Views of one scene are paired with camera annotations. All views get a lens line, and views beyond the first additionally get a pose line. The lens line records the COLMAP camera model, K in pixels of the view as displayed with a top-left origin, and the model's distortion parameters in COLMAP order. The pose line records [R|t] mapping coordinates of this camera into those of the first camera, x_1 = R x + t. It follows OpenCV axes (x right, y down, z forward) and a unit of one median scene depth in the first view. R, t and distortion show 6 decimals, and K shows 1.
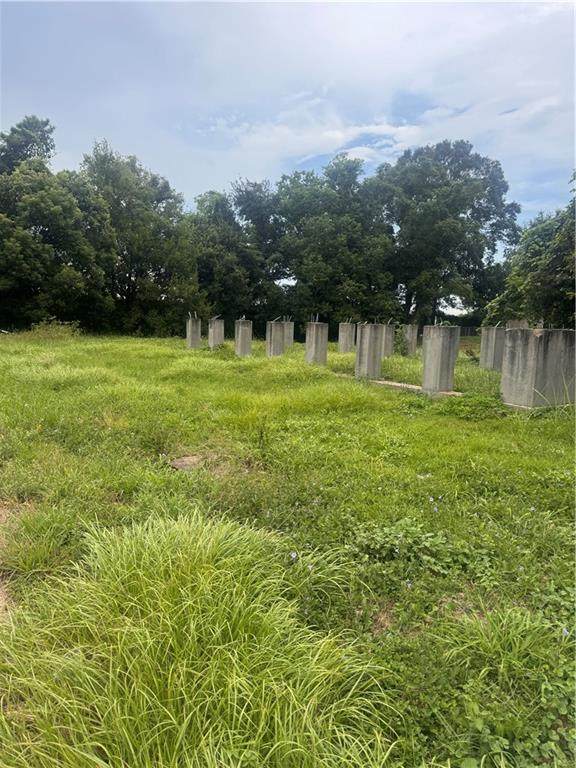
lens RADIAL K [[548.6, 0, 288.0], [0, 548.6, 384.0], [0, 0, 1]] dist [0.119503, -0.151211]
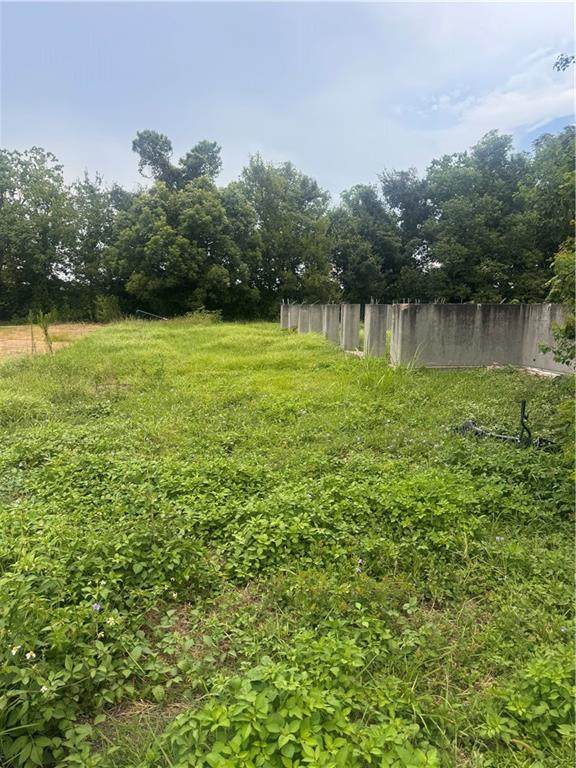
lens RADIAL K [[548.6, 0, 288.0], [0, 548.6, 384.0], [0, 0, 1]] dist [0.119503, -0.151211]
pose [[0.929184, 0.027659, -0.368582, 0.151230], [-0.019767, 0.999488, 0.025172, 0.012304], [0.369089, -0.016104, 0.929255, -0.054667]]
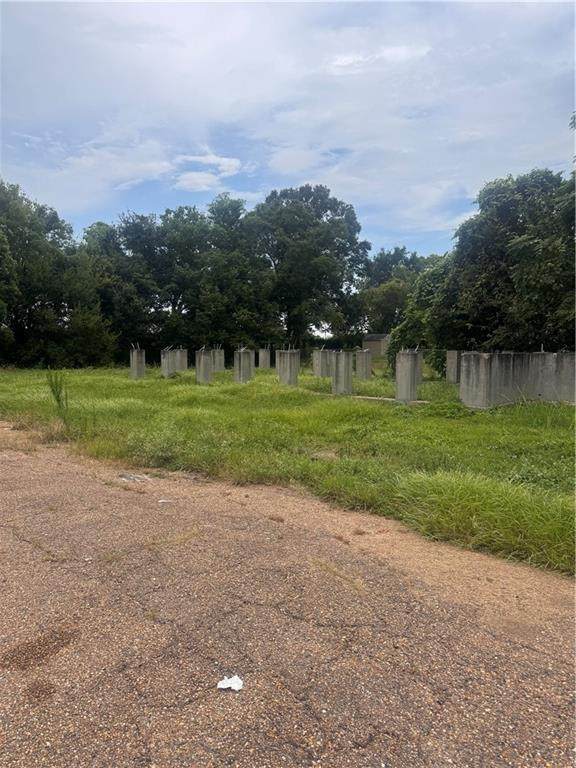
lens RADIAL K [[548.6, 0, 288.0], [0, 548.6, 384.0], [0, 0, 1]] dist [0.119503, -0.151211]
pose [[0.961585, -0.045336, 0.270738, -0.101033], [0.056591, 0.997821, -0.033909, 0.000271], [-0.268611, 0.047928, 0.962056, -0.057247]]
